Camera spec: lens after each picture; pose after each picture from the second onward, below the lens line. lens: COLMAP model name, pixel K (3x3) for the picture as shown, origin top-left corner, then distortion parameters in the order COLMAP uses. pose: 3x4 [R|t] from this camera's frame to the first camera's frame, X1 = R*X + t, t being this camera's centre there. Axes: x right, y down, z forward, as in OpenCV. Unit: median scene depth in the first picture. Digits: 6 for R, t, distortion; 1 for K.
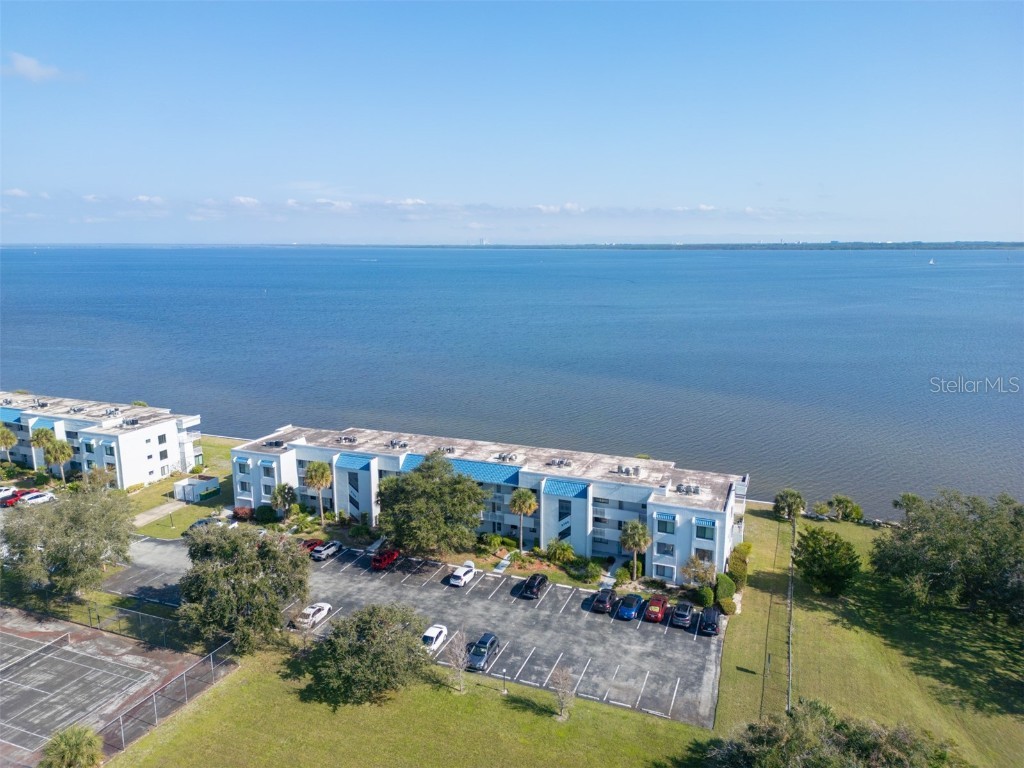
lens RADIAL K [[714.9, 0, 513.3], [0, 714.9, 380.8], [0, 0, 1]] dist [0.082196, -0.074305]
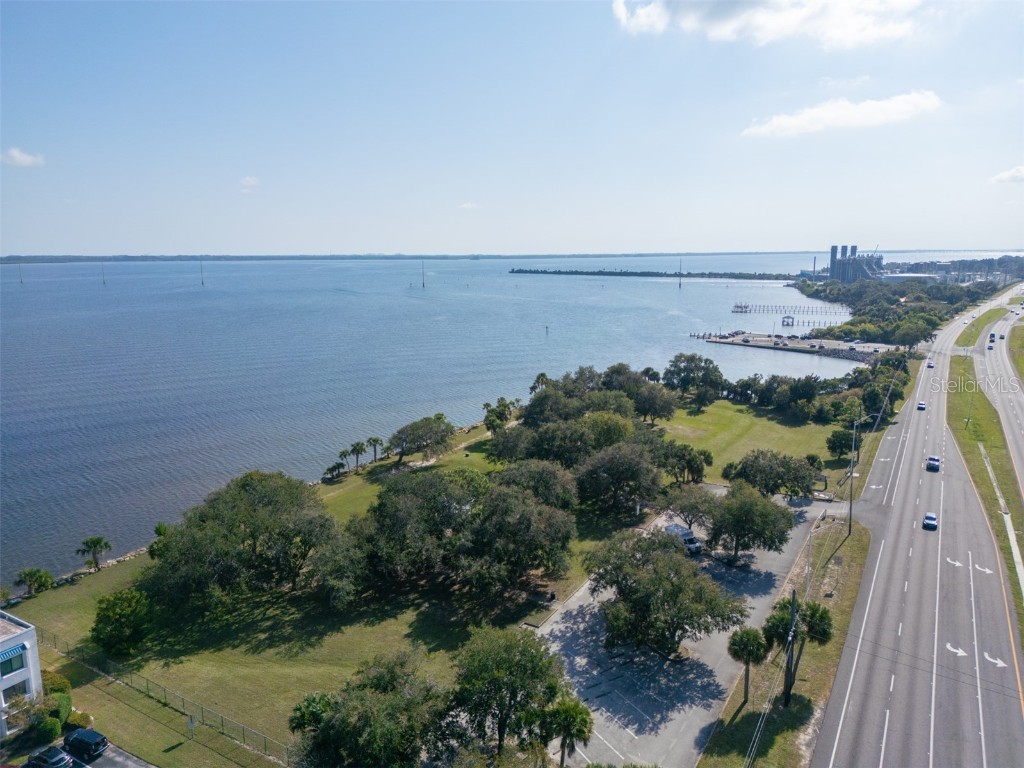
lens RADIAL K [[714.9, 0, 512.6], [0, 714.9, 368.8], [0, 0, 1]] dist [0.082196, -0.074305]
pose [[0.165759, -0.158292, 0.973379, -0.362831], [0.194889, 0.972826, 0.125014, -0.098812], [-0.966717, 0.168979, 0.192104, 0.212089]]
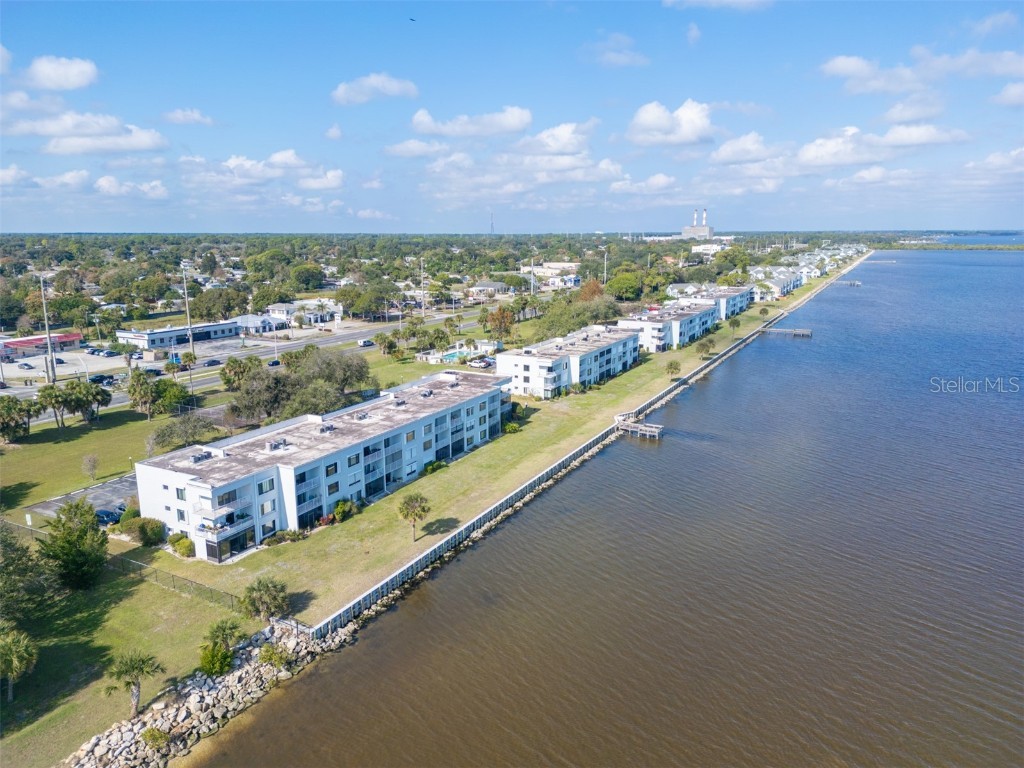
lens RADIAL K [[714.9, 0, 516.2], [0, 714.9, 381.6], [0, 0, 1]] dist [0.082196, -0.074305]
pose [[-0.109799, 0.205372, -0.972505, 1.157808], [-0.184744, 0.957155, 0.222989, -0.265555], [0.976634, 0.204148, -0.067153, 1.449873]]
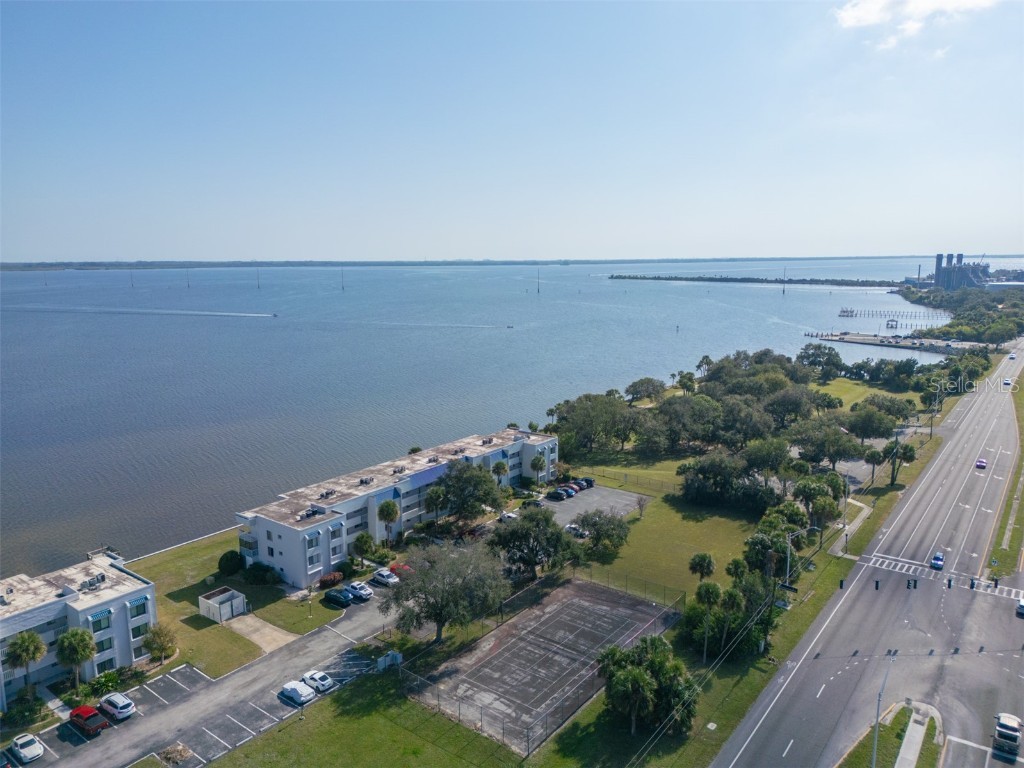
lens RADIAL K [[714.9, 0, 514.2], [0, 714.9, 373.2], [0, 0, 1]] dist [0.082196, -0.074305]
pose [[0.276273, -0.153921, 0.948674, -1.468952], [0.190023, 0.976354, 0.103074, -0.203627], [-0.942107, 0.151793, 0.298989, 0.430127]]
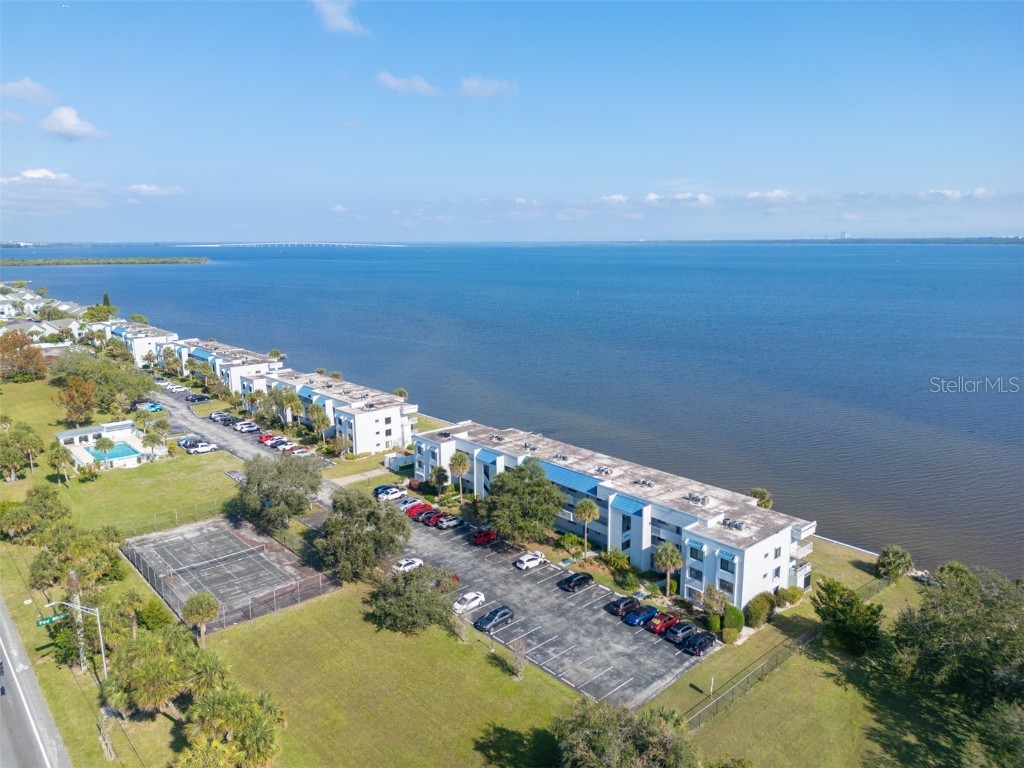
lens RADIAL K [[714.9, 0, 515.4], [0, 714.9, 379.4], [0, 0, 1]] dist [0.082196, -0.074305]
pose [[0.894667, 0.083699, -0.438823, 0.393370], [-0.081922, 0.996373, 0.023020, -0.058992], [0.439158, 0.015354, 0.898278, -0.100531]]
